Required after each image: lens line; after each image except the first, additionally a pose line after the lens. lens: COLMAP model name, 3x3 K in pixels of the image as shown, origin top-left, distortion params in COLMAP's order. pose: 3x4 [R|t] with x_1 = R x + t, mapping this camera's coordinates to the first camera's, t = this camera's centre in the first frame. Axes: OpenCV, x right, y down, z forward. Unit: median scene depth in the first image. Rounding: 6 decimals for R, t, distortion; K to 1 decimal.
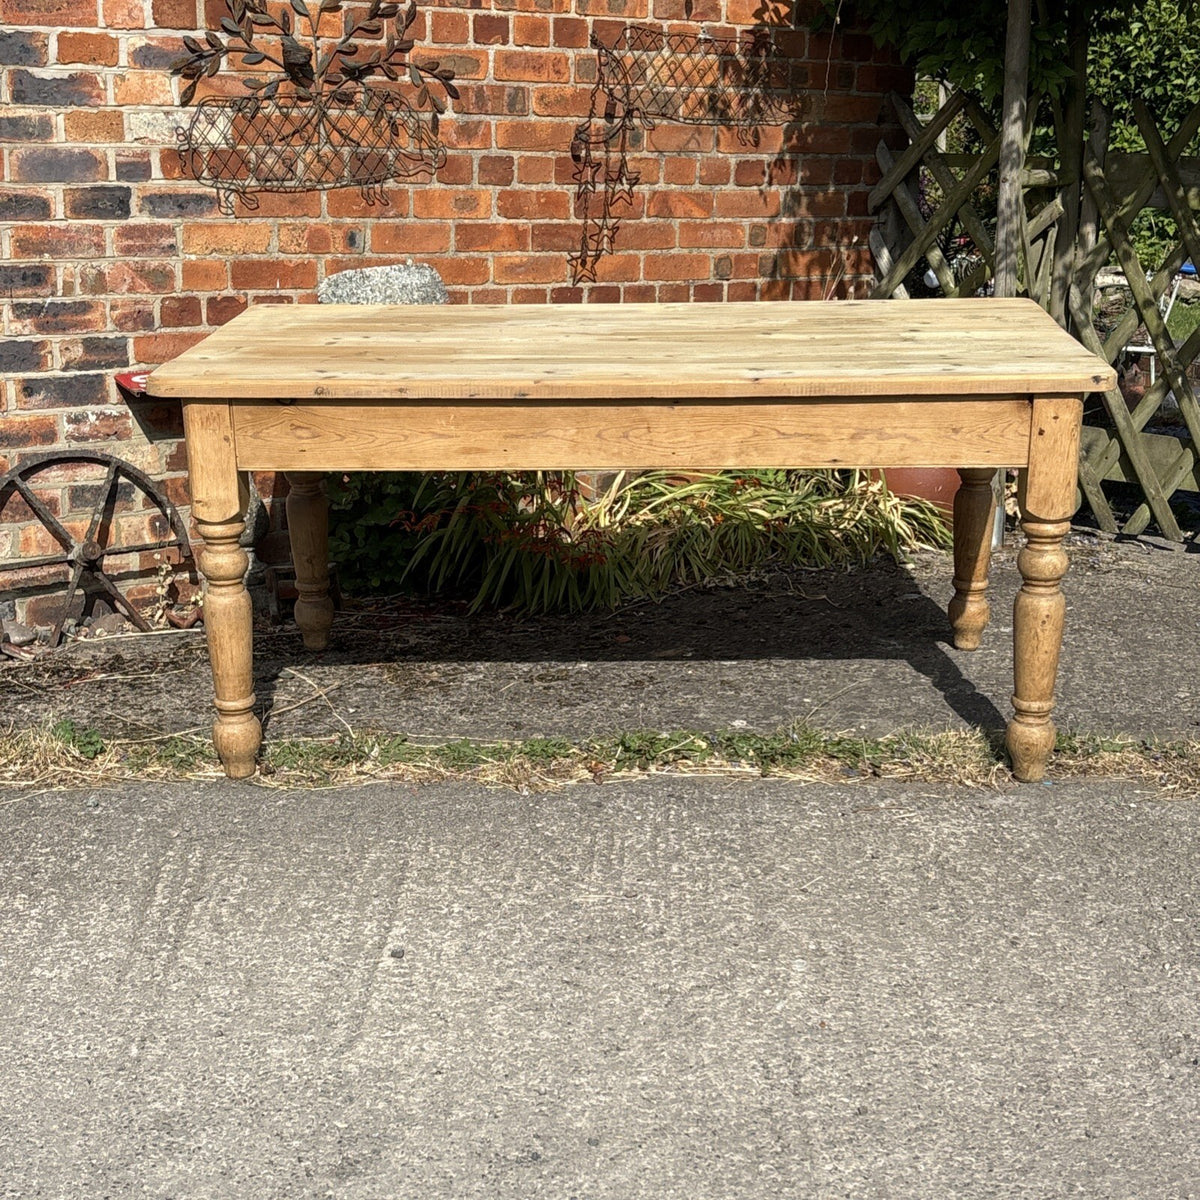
lens RADIAL K [[1955.9, 0, 594.5], [0, 1955.9, 612.8], [0, 0, 1]] dist [0.071284, 0.000000]
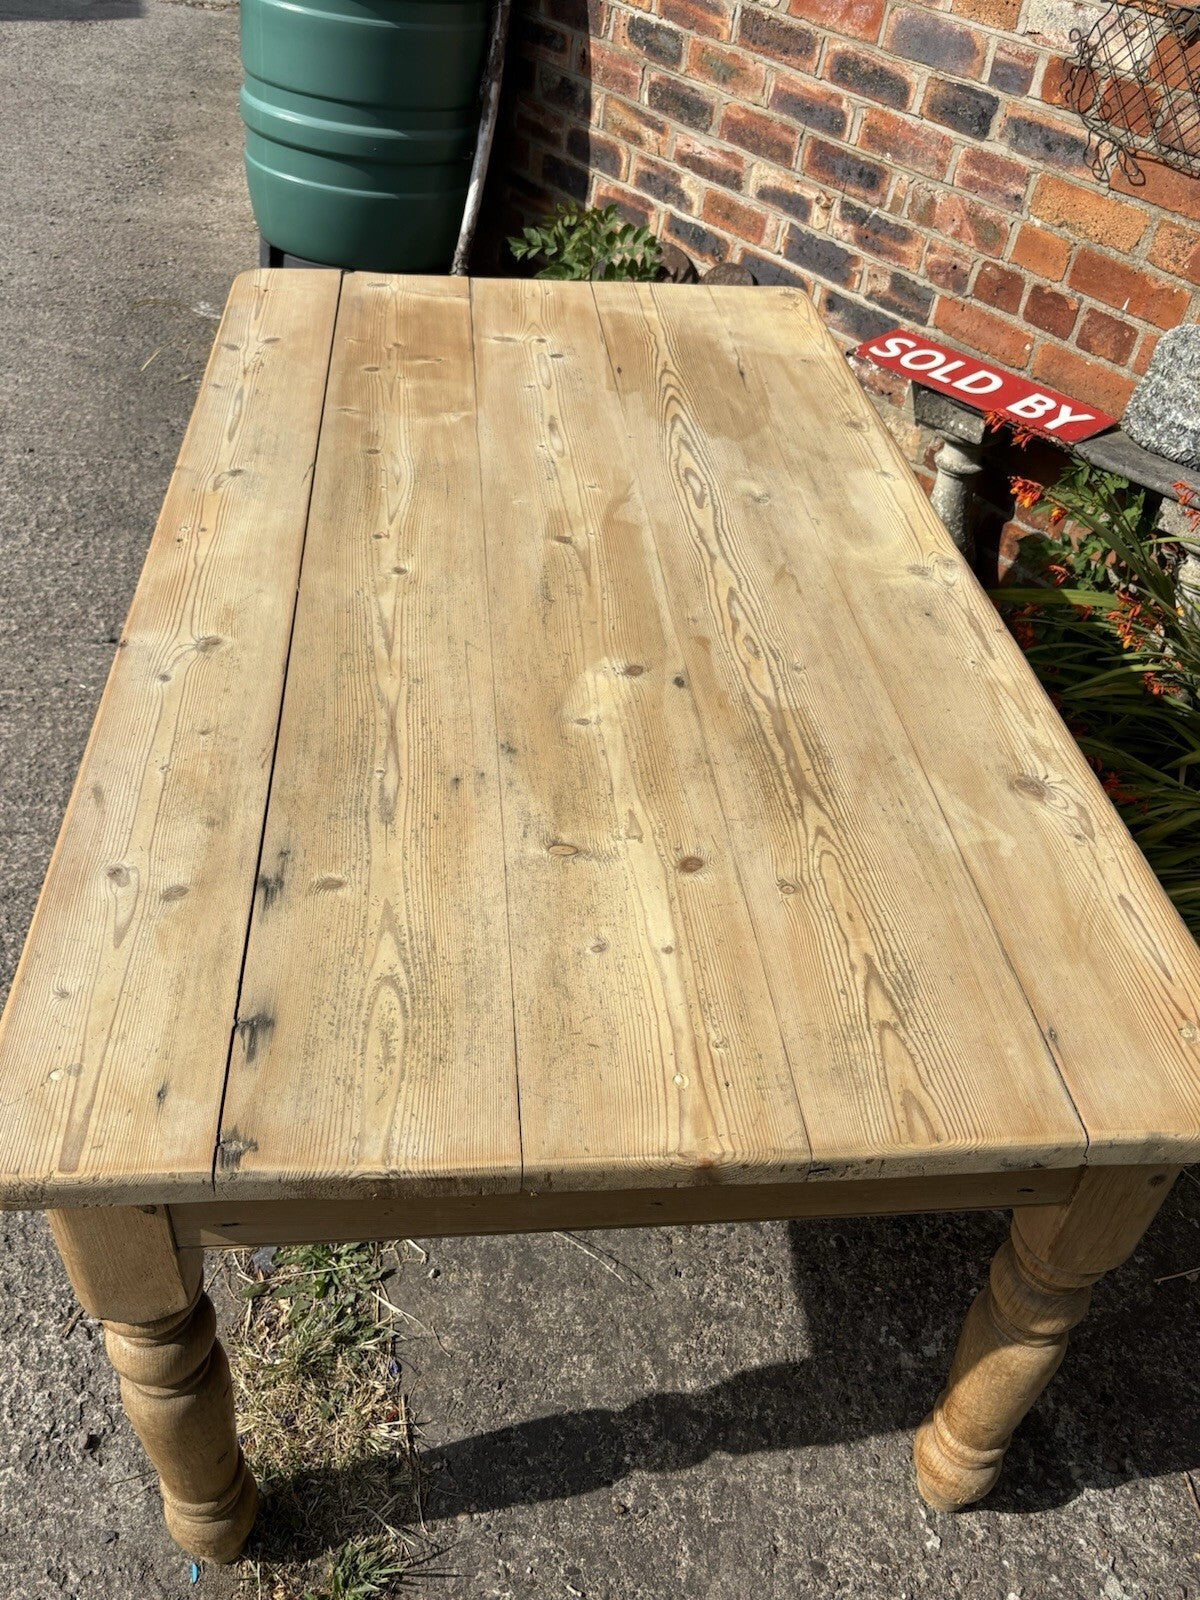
lens RADIAL K [[1371.6, 0, 585.2], [0, 1371.6, 797.5], [0, 0, 1]] dist [0.012901, 0.003485]
pose [[0.129709, 0.643537, -0.754344, 0.296524], [-0.351960, 0.741113, 0.571730, -0.250359], [0.926984, 0.191341, 0.322629, 0.698159]]
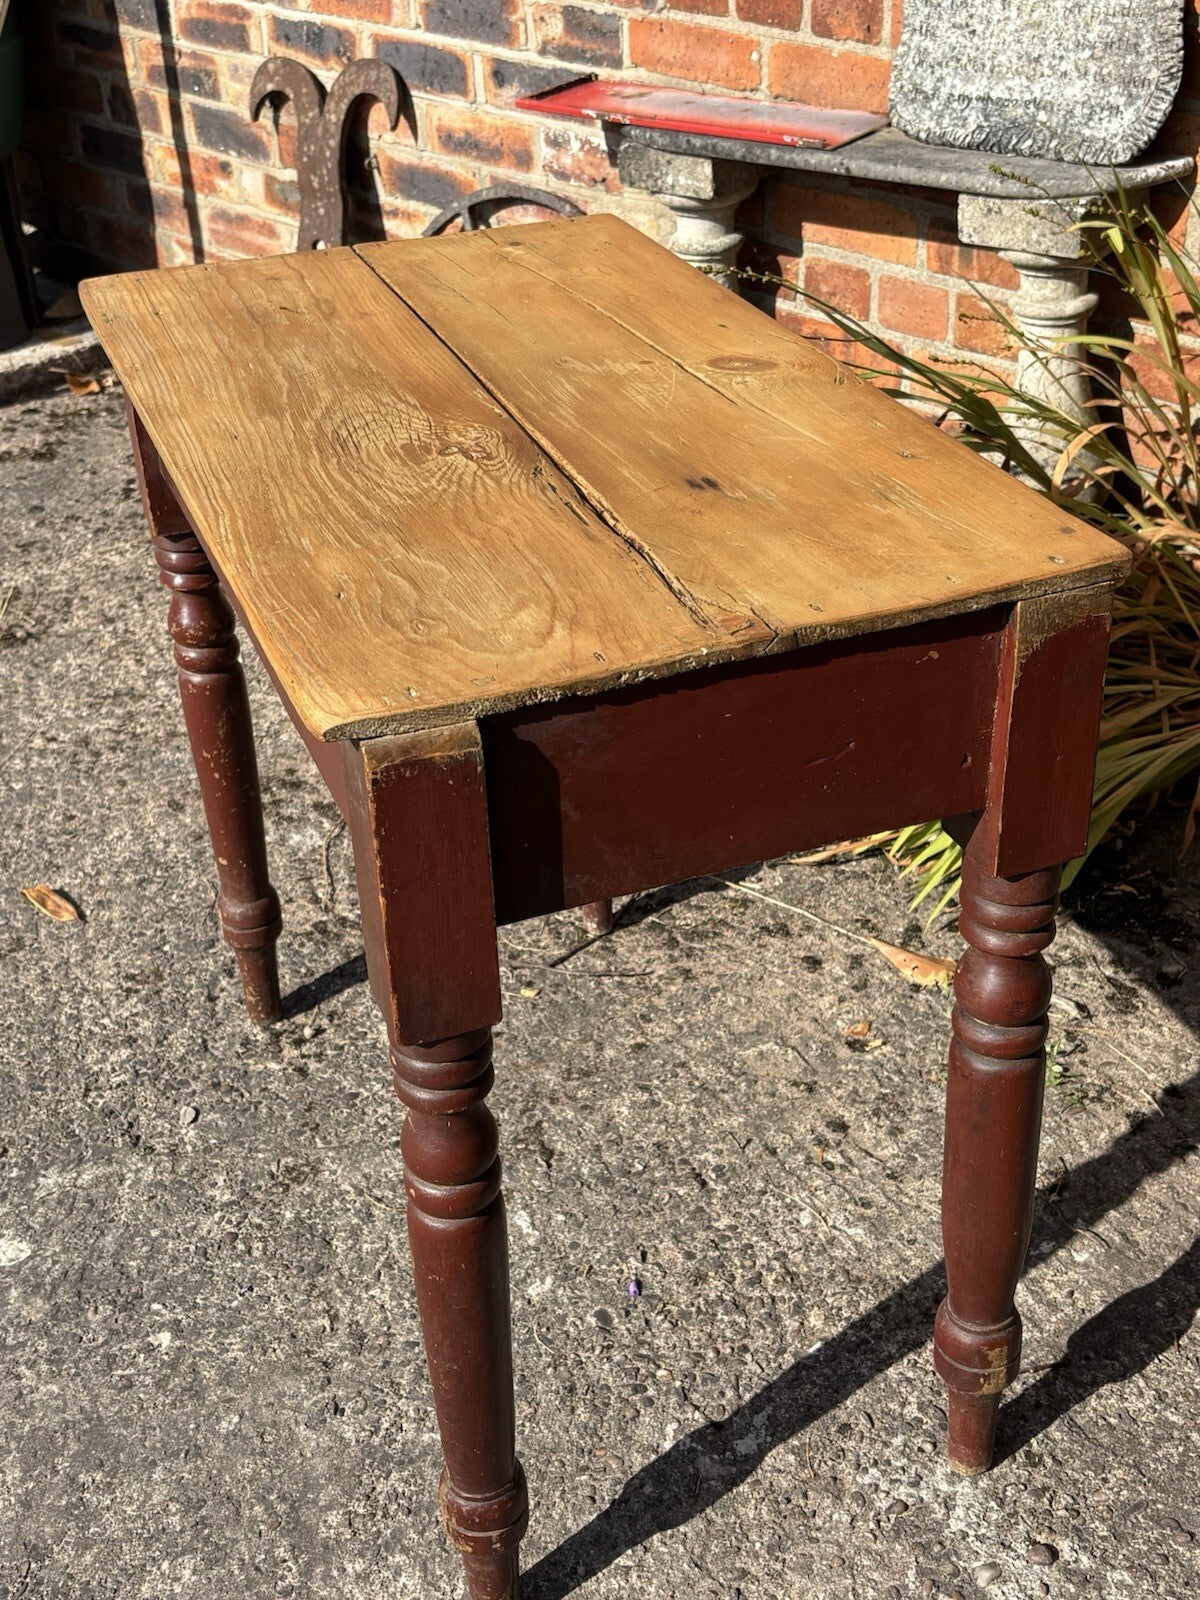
lens RADIAL K [[1934.2, 0, 573.3], [0, 1934.2, 800.5], [0, 0, 1]] dist [0.016230, 0.000000]
pose [[0.256564, 0.520644, -0.814312, 0.322487], [-0.204800, 0.852667, 0.480641, -0.206180], [0.944580, 0.043456, 0.325392, 0.786824]]
